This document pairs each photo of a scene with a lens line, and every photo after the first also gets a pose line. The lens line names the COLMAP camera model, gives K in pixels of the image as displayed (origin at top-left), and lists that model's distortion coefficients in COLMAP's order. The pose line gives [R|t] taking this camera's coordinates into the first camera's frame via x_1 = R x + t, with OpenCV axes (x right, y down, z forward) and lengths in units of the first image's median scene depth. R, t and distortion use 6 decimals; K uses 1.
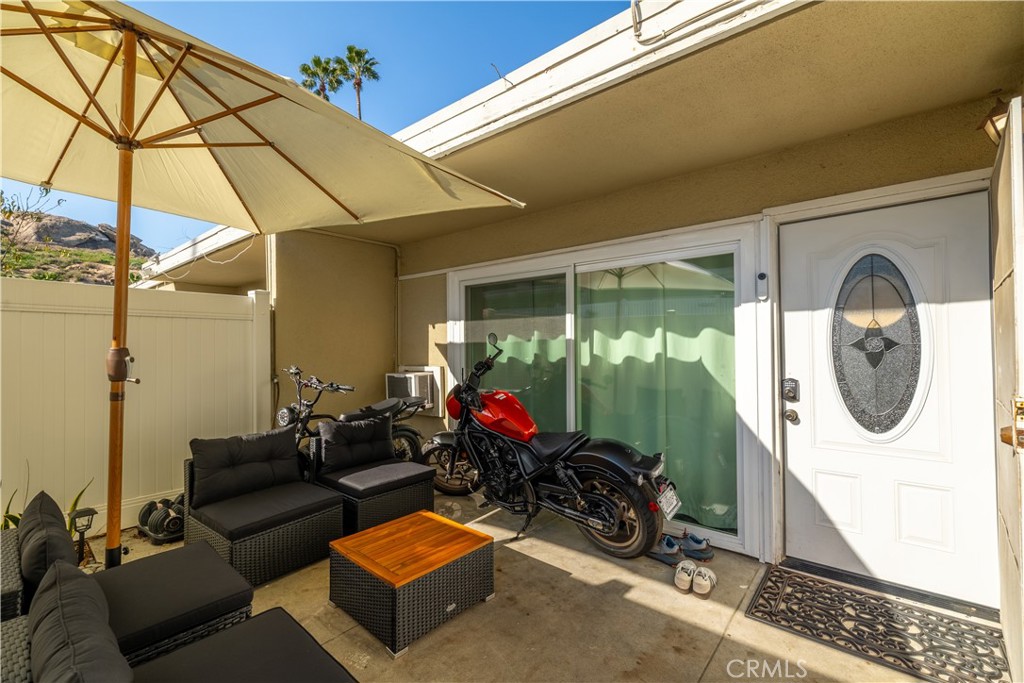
lens RADIAL K [[447.6, 0, 512.0], [0, 447.6, 341.5], [0, 0, 1]] dist [-0.000609, -0.000116]
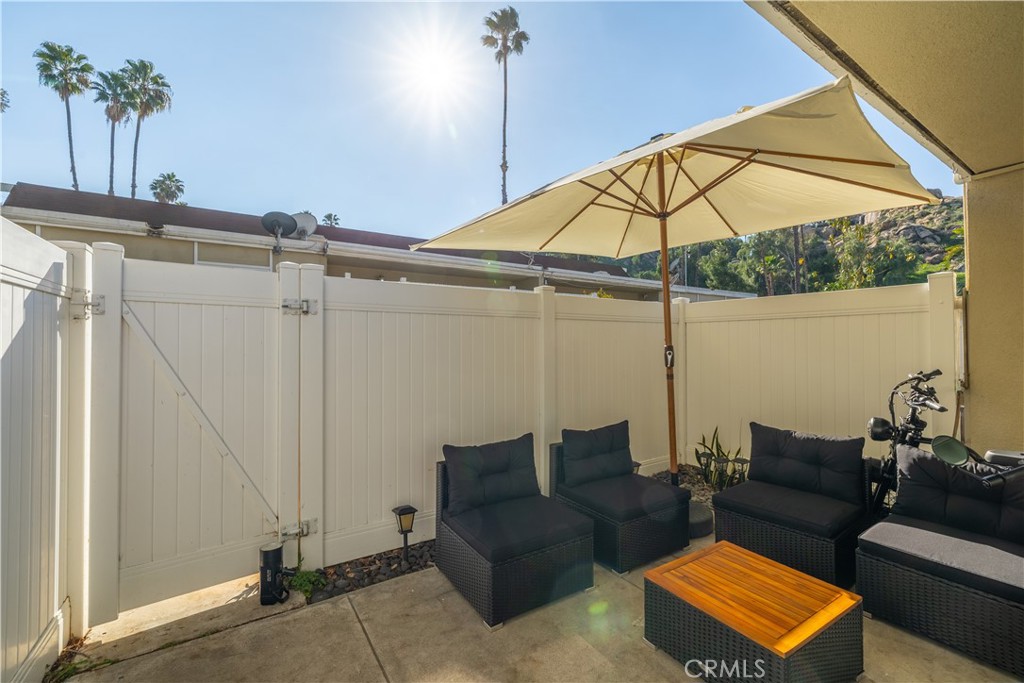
lens RADIAL K [[432.5, 0, 512.0], [0, 432.5, 341.5], [0, 0, 1]] dist [-0.000279, -0.000067]
pose [[-0.275608, 0.011377, -0.961203, 0.712480], [0.001385, 0.999934, 0.011438, -0.011825], [0.961269, 0.001821, -0.275606, 0.876091]]
